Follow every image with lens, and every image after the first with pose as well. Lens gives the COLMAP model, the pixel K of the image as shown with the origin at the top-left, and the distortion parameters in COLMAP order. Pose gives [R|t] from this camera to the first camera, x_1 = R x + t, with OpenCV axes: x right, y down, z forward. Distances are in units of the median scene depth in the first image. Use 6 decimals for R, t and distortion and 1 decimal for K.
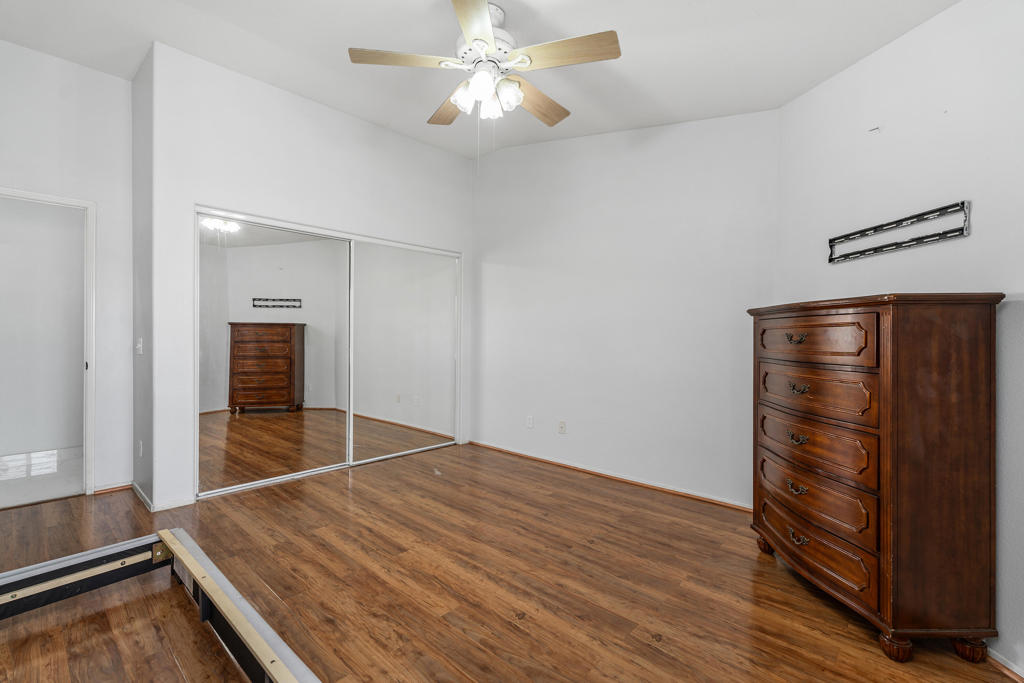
lens RADIAL K [[462.6, 0, 512.3], [0, 462.6, 339.7], [0, 0, 1]] dist [0.002197, 0.001433]
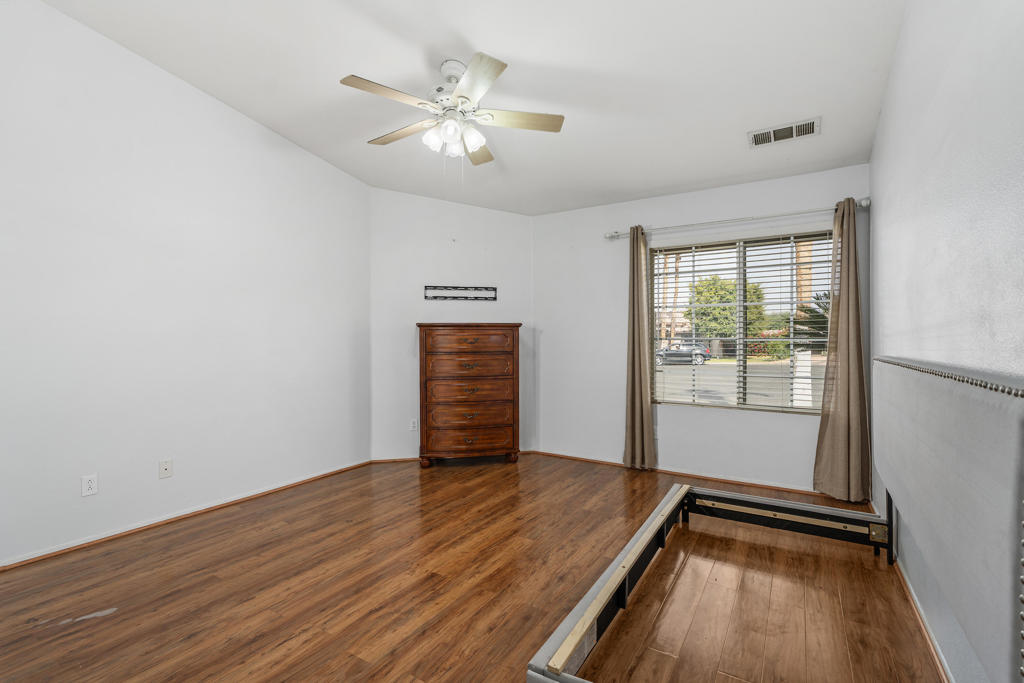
lens RADIAL K [[462.6, 0, 512.0], [0, 462.6, 336.3], [0, 0, 1]] dist [0.002197, 0.001433]
pose [[-0.189355, -0.002717, 0.981905, -1.164282], [0.010203, 0.999937, 0.004735, -0.023825], [-0.981856, 0.010914, -0.189316, 1.010171]]
